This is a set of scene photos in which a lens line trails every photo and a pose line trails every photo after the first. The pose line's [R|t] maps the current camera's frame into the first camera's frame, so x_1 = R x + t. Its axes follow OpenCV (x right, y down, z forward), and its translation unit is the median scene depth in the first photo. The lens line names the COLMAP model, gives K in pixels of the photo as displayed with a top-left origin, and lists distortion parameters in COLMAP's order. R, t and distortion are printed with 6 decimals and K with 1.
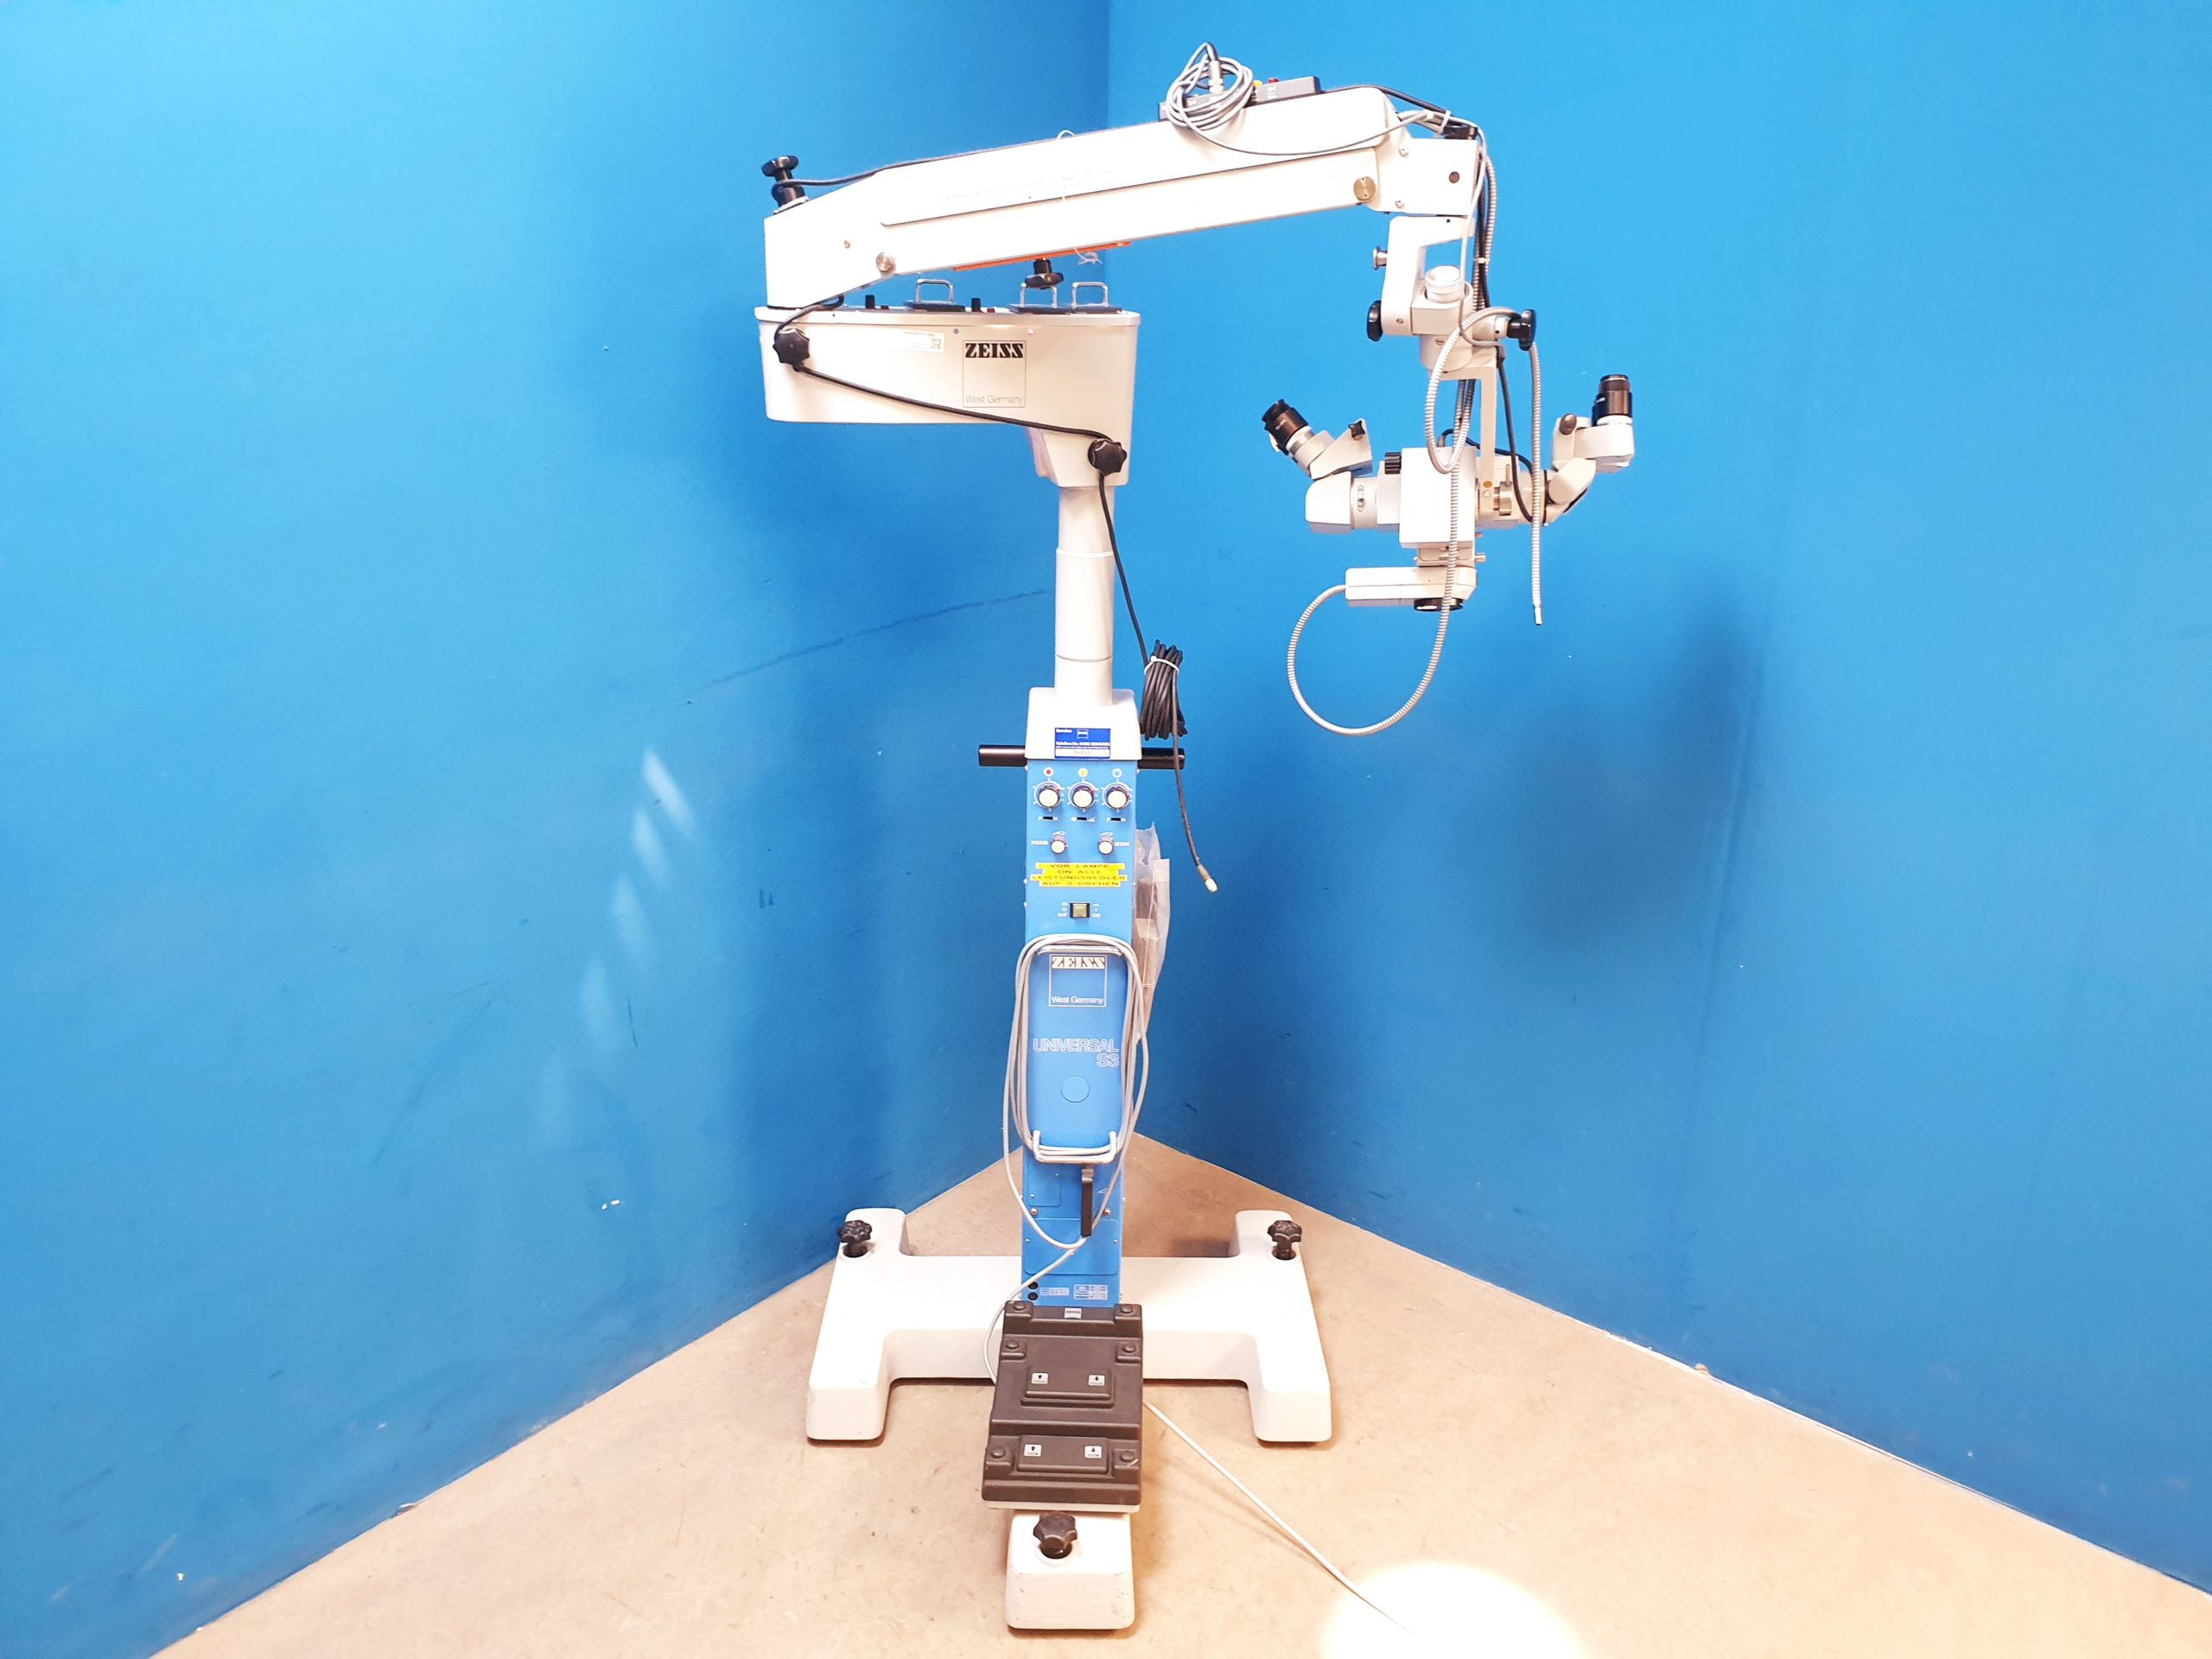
lens RADIAL K [[1729.5, 0, 1098.2], [0, 1729.5, 831.9], [0, 0, 1]] dist [-0.045070, 0.046768]
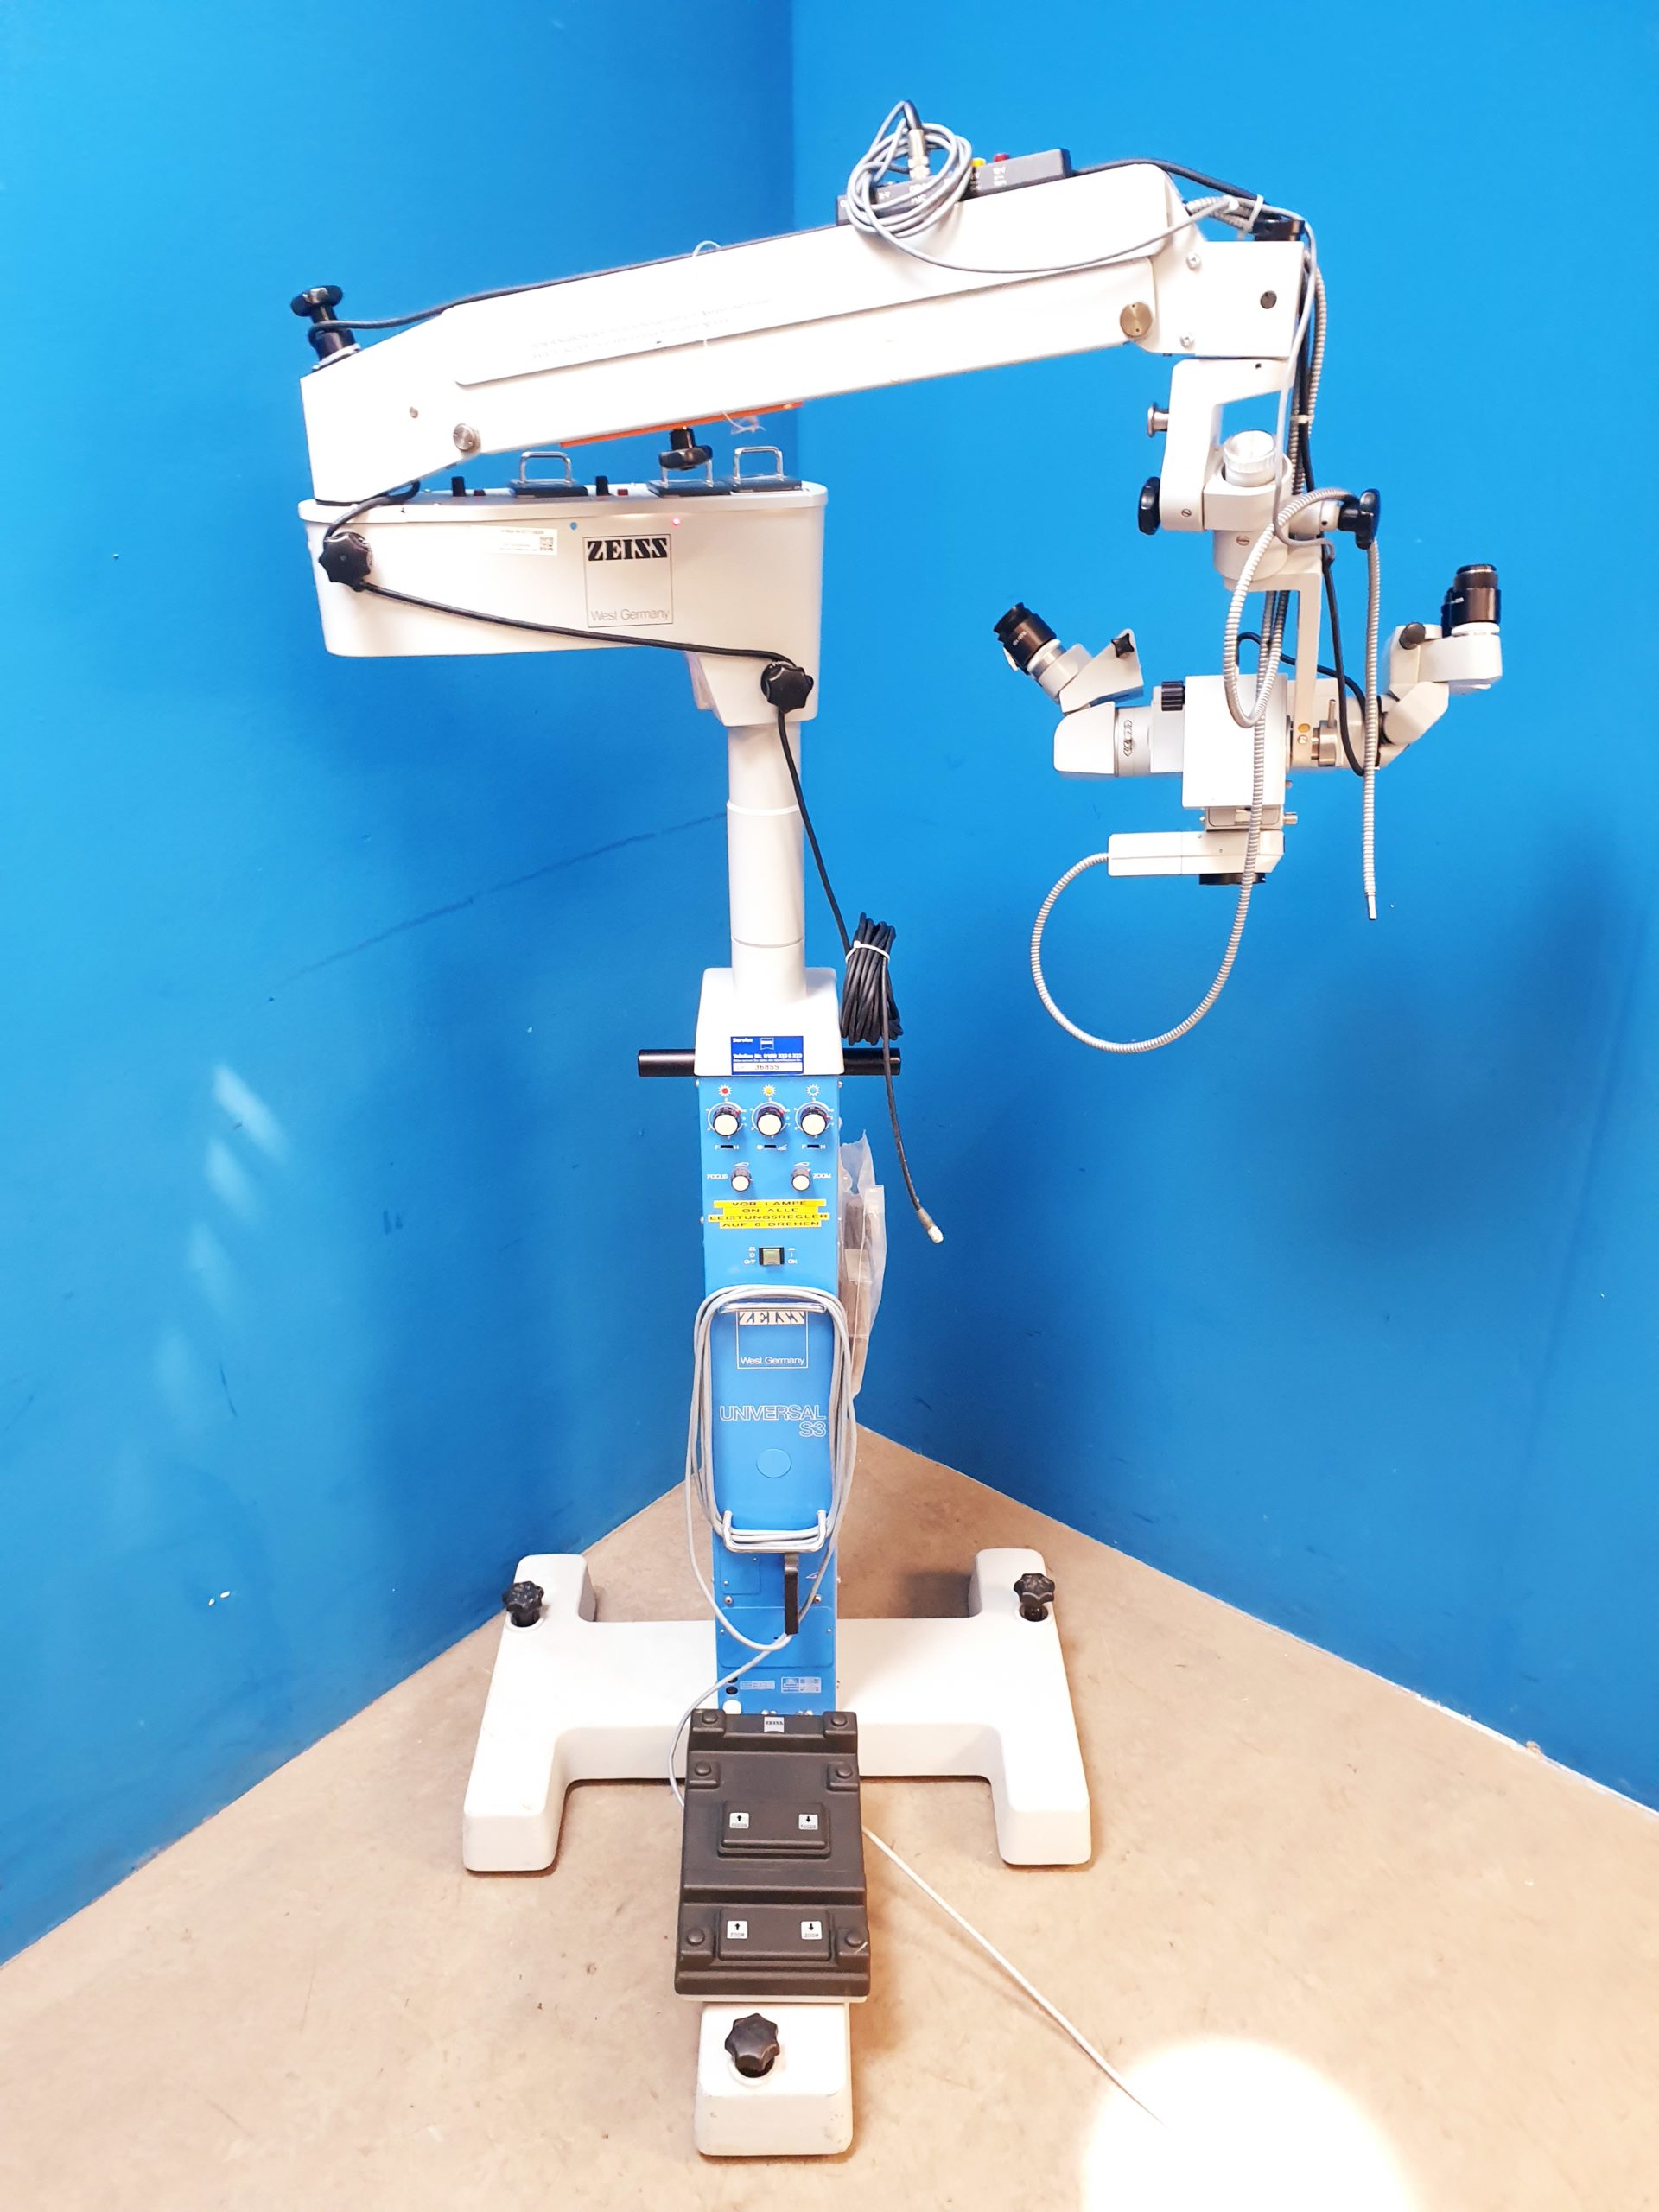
lens RADIAL K [[1729.5, 0, 815.4], [0, 1729.5, 1105.5], [0, 0, 1]] dist [-0.045070, 0.046768]
pose [[0.999635, -0.019135, -0.019052, 0.026158], [0.021011, 0.994383, 0.103731, -0.105903], [0.016960, -0.104094, 0.994423, 0.220884]]
